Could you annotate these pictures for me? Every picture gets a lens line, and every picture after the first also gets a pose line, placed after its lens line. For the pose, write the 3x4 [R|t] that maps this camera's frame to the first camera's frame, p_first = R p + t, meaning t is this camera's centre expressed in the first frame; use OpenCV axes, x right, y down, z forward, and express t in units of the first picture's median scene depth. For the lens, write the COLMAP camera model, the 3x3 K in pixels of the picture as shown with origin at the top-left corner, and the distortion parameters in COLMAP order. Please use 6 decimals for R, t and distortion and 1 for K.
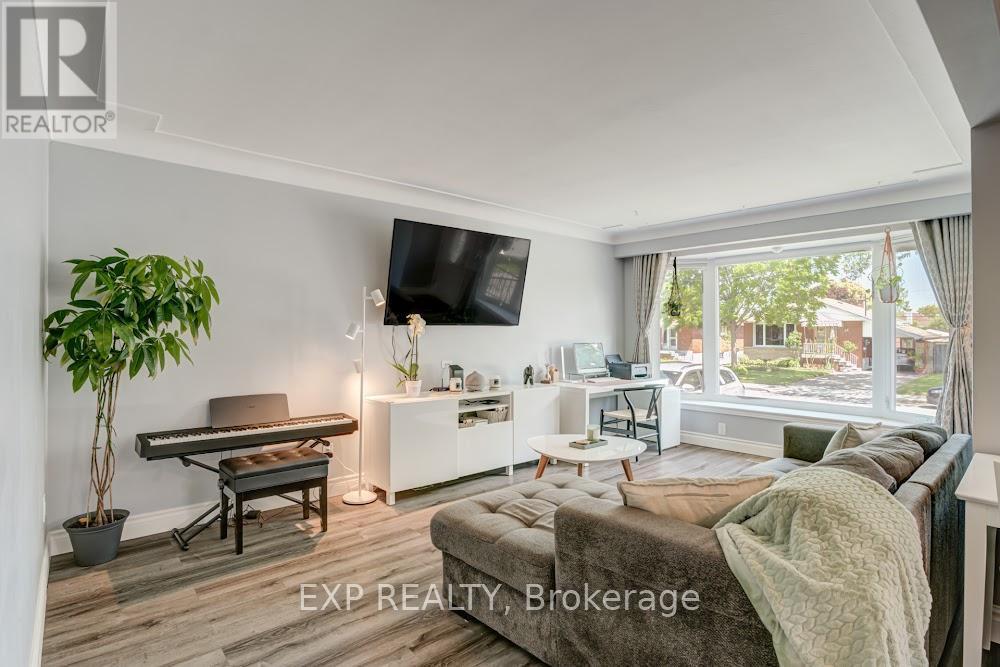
lens RADIAL K [[520.1, 0, 500.0], [0, 520.1, 333.5], [0, 0, 1]] dist [-0.000215, 0.000095]
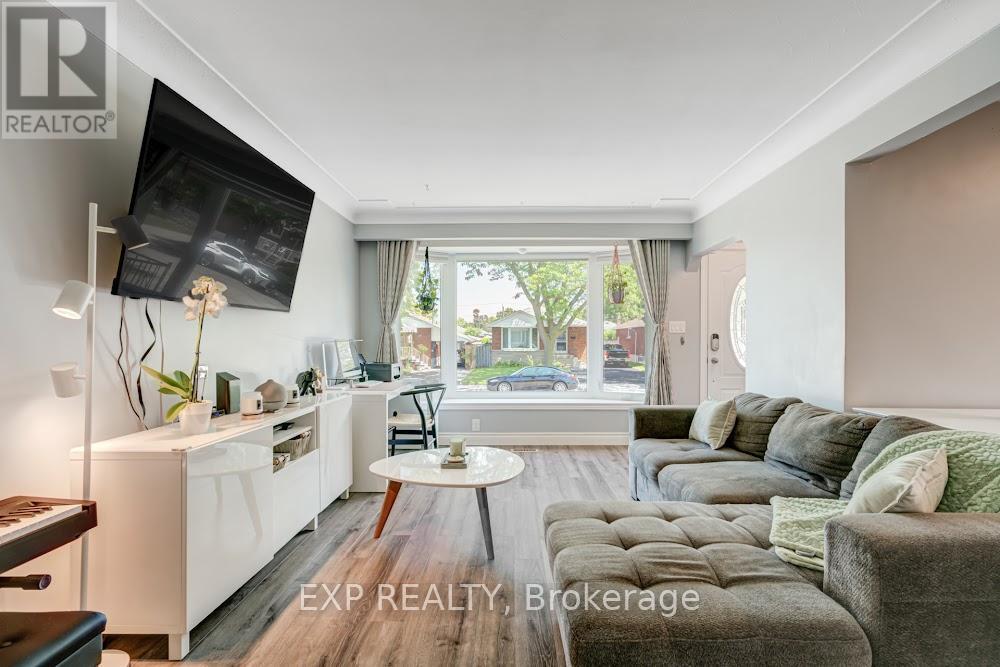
lens RADIAL K [[503.1, 0, 500.0], [0, 503.1, 333.5], [0, 0, 1]] dist [0.000199, 0.000195]
pose [[0.672857, 0.006115, 0.739747, -0.246072], [0.005711, 0.999893, -0.013460, 0.021243], [-0.739751, 0.013281, 0.672750, 0.307511]]
